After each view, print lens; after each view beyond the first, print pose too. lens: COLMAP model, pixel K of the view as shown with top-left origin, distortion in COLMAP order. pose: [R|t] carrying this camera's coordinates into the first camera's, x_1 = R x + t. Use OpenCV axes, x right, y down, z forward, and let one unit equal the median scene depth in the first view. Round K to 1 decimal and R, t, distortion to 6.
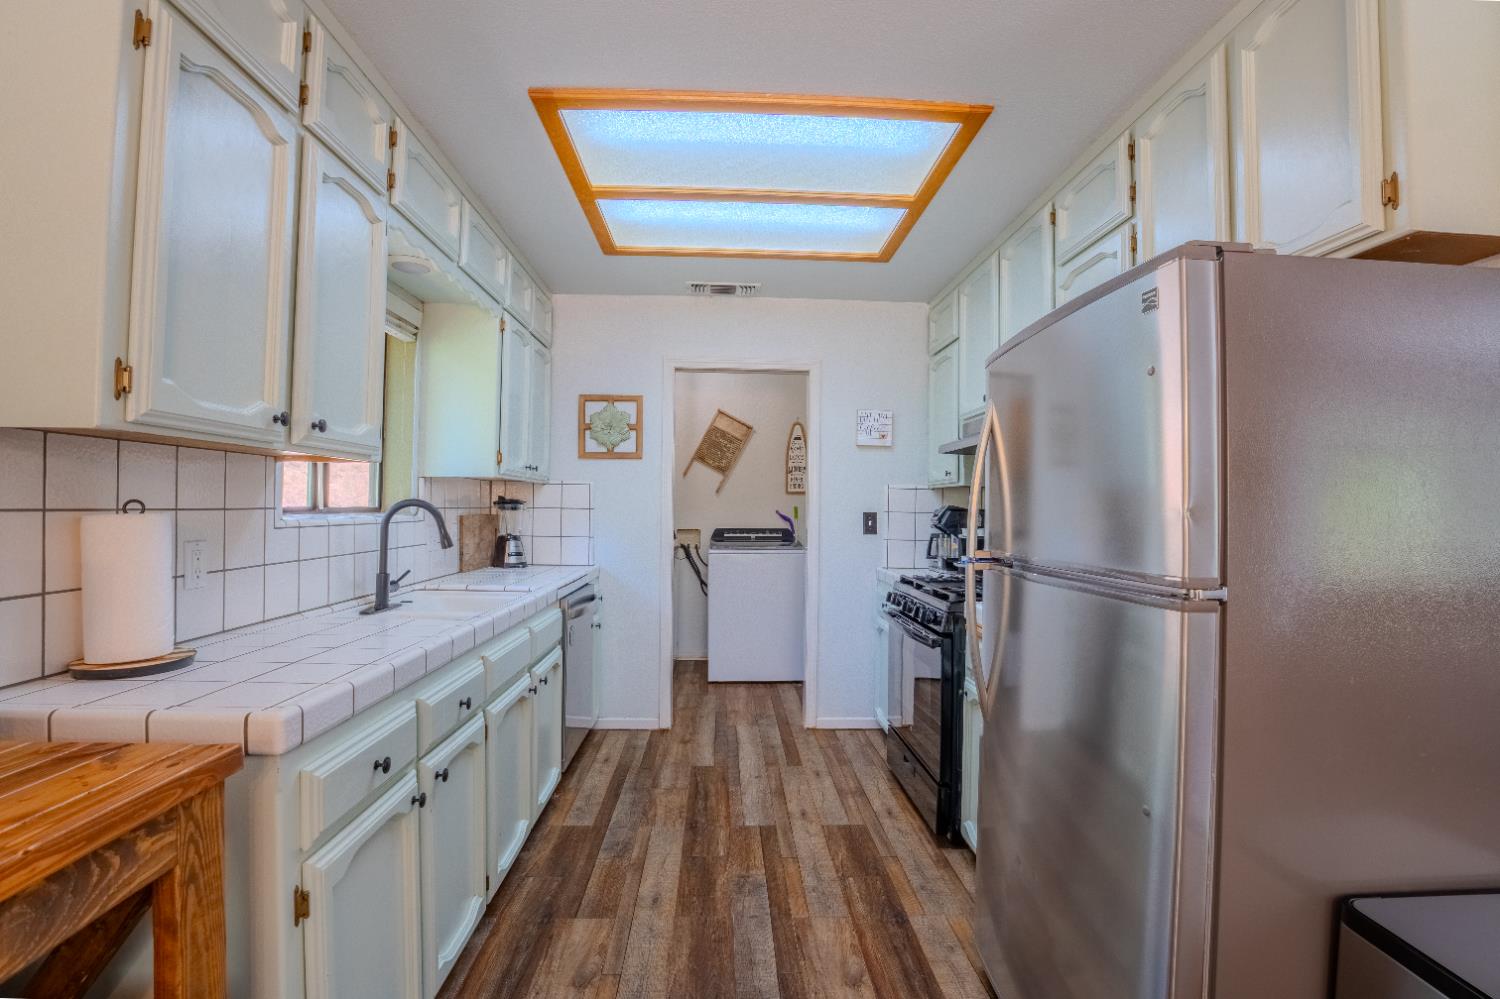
lens RADIAL K [[669.8, 0, 750.0], [0, 669.8, 499.5], [0, 0, 1]] dist [-0.069472, 0.015343]
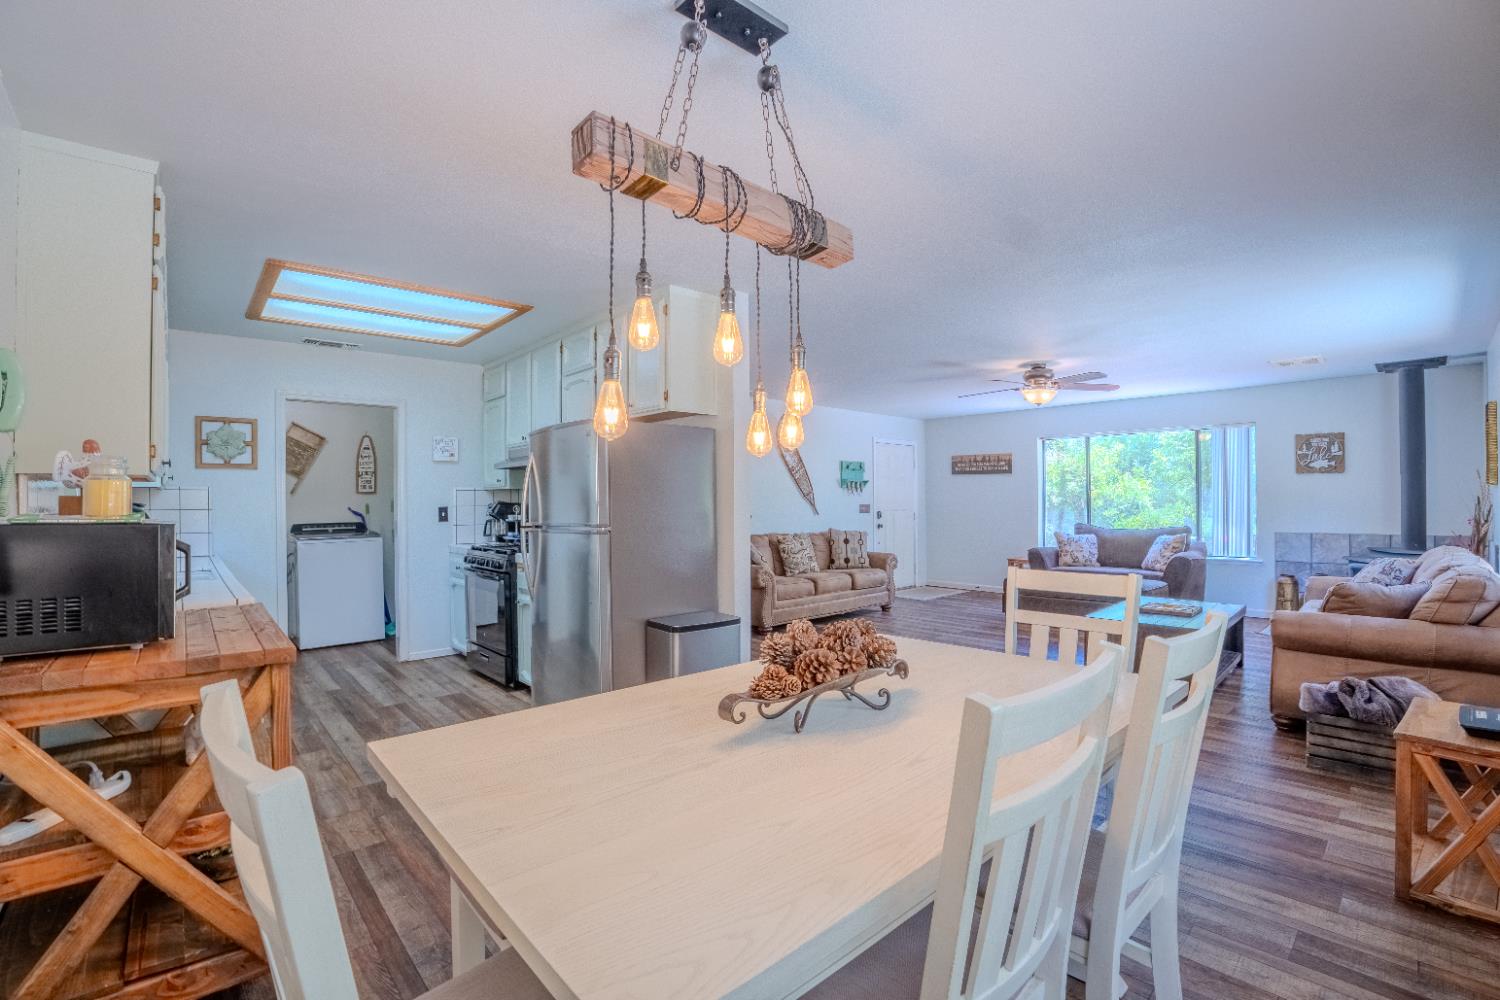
lens RADIAL K [[670.5, 0, 753.5], [0, 670.5, 501.1], [0, 0, 1]] dist [-0.069102, 0.014925]
pose [[0.765731, -0.020086, 0.642847, -0.244669], [0.011730, 0.999782, 0.017267, -0.010899], [-0.643054, -0.005681, 0.765800, -0.575112]]
